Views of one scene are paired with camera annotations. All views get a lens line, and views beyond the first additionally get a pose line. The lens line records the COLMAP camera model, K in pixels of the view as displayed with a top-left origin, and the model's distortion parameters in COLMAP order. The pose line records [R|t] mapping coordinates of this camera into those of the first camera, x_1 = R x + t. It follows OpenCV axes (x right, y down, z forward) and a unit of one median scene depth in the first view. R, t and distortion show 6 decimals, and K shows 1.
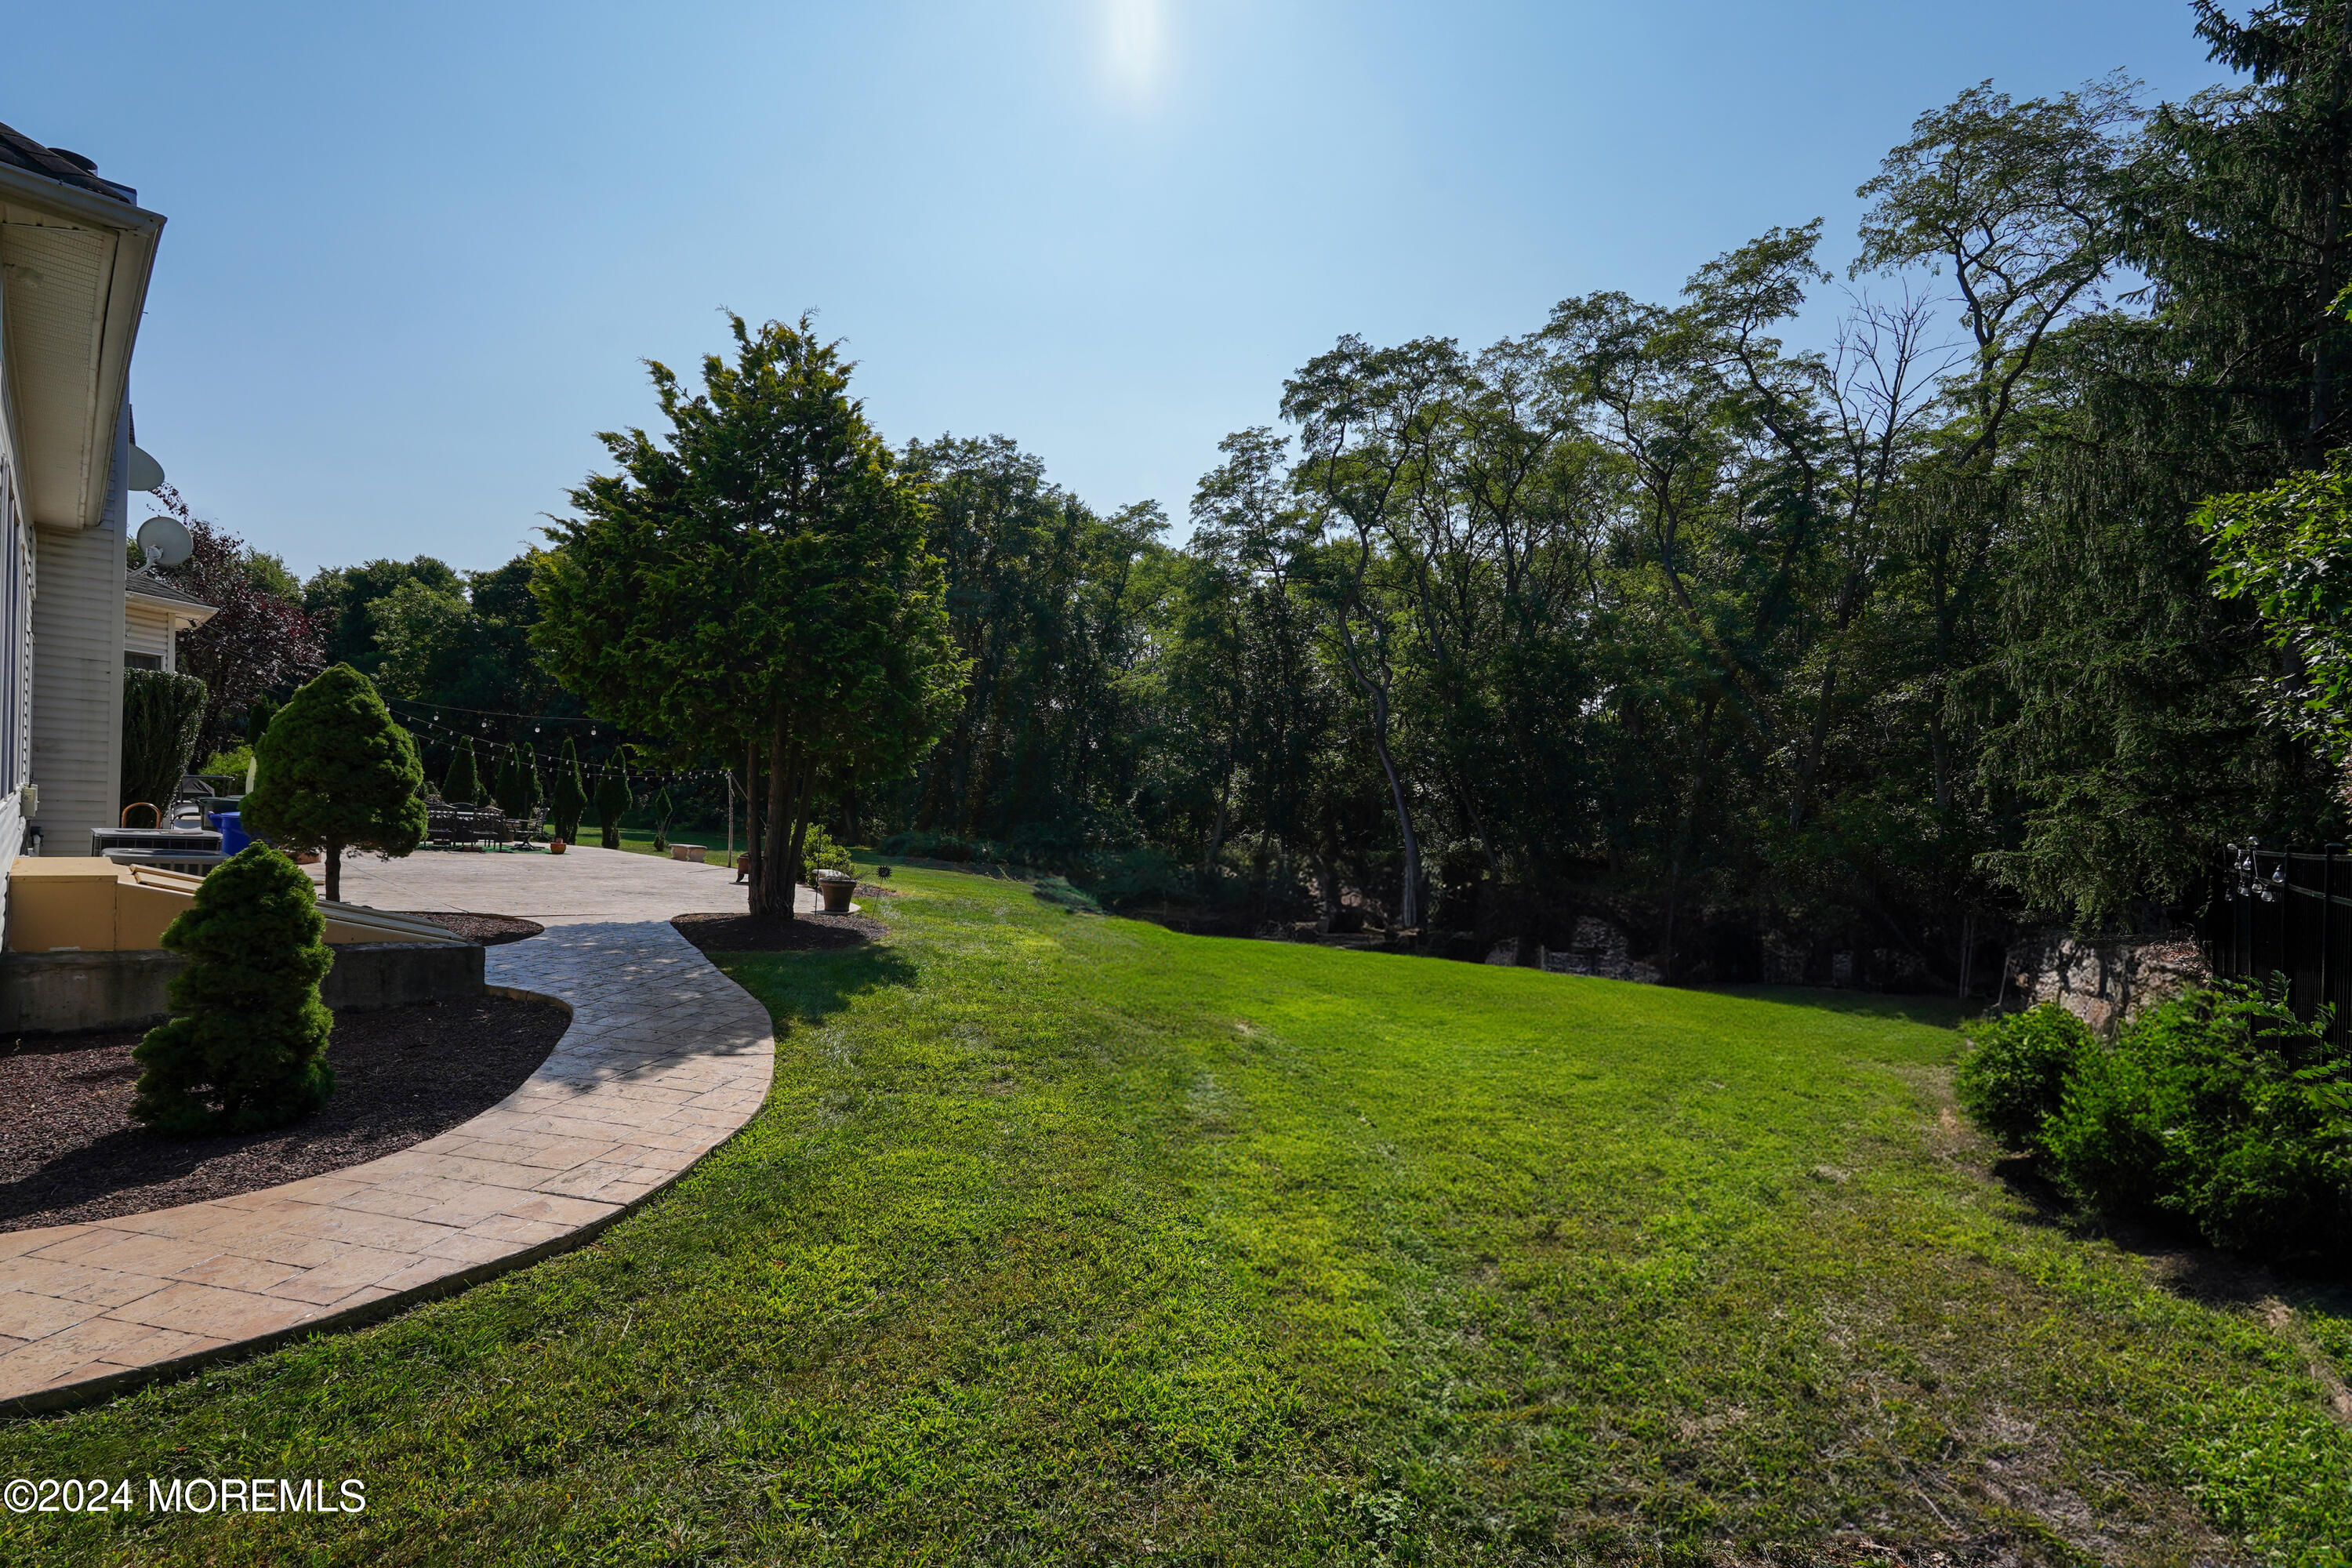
lens RADIAL K [[1077.8, 0, 1173.7], [0, 1077.8, 792.1], [0, 0, 1]] dist [-0.001316, -0.000237]
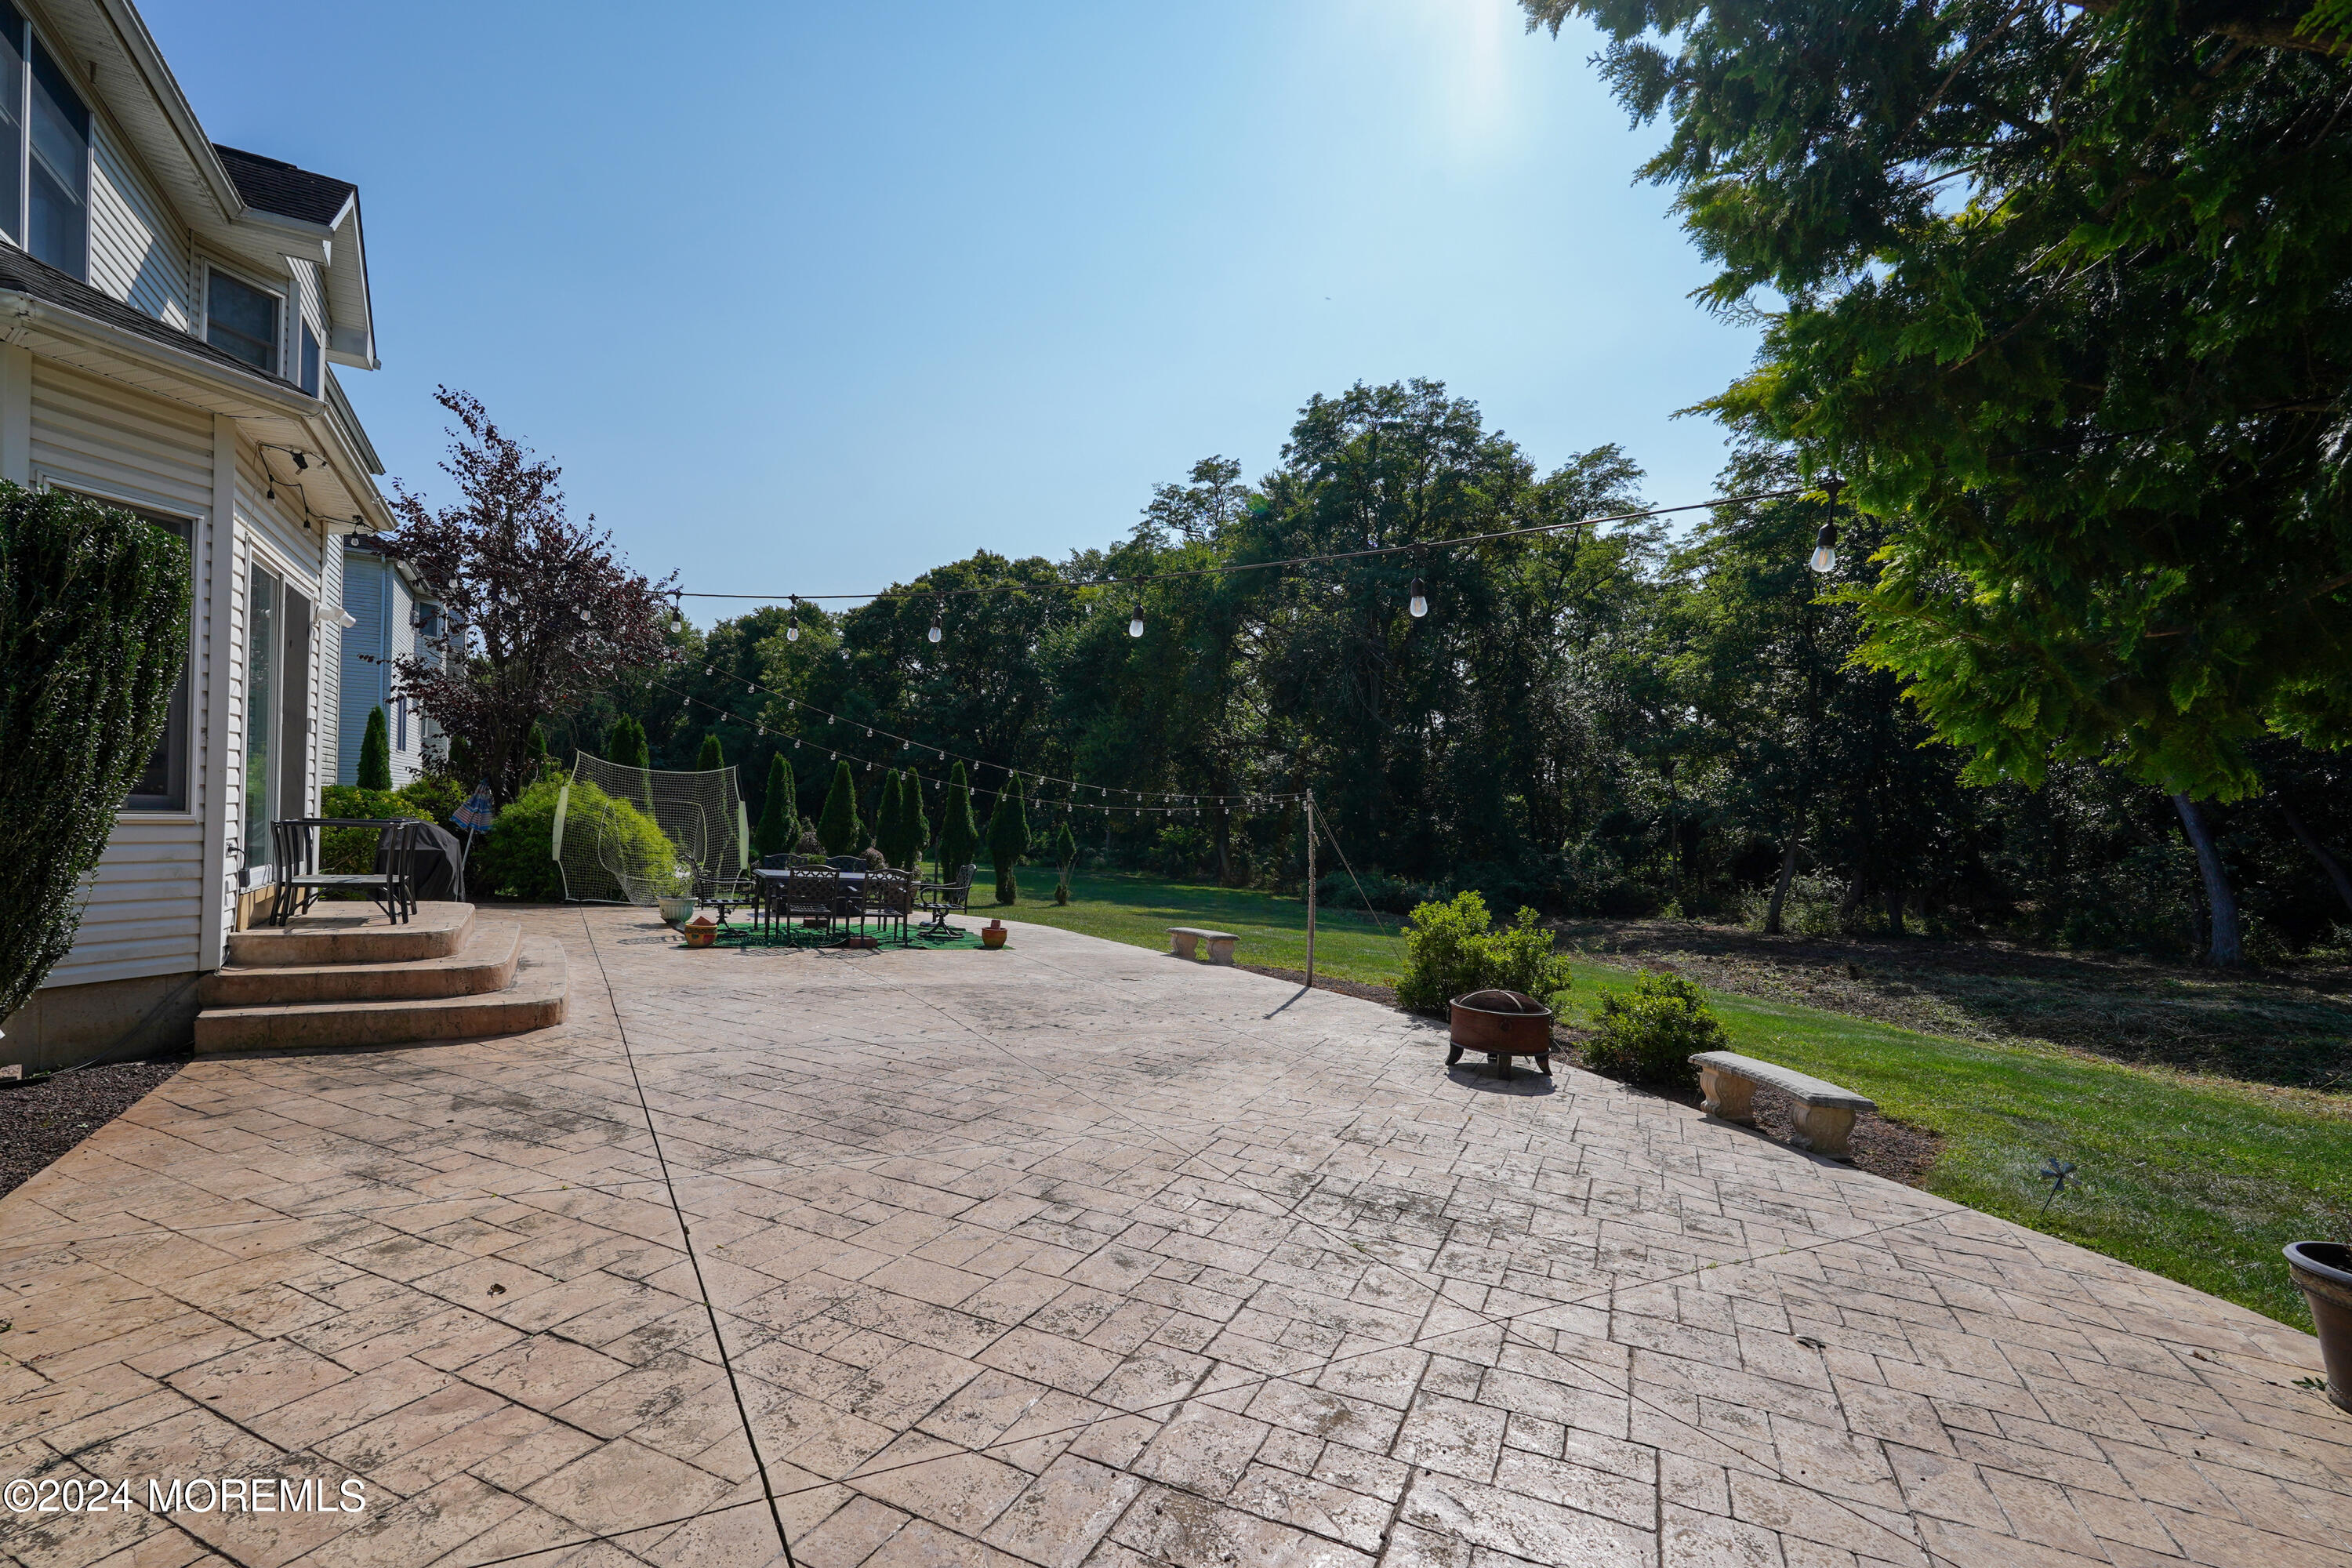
lens RADIAL K [[1077.8, 0, 1178.1], [0, 1077.8, 781.8], [0, 0, 1]] dist [-0.001316, -0.000237]
pose [[0.962566, -0.020653, -0.270260, -0.124928], [0.011320, 0.999286, -0.036046, -0.003173], [0.270812, 0.031637, 0.962112, 0.184901]]
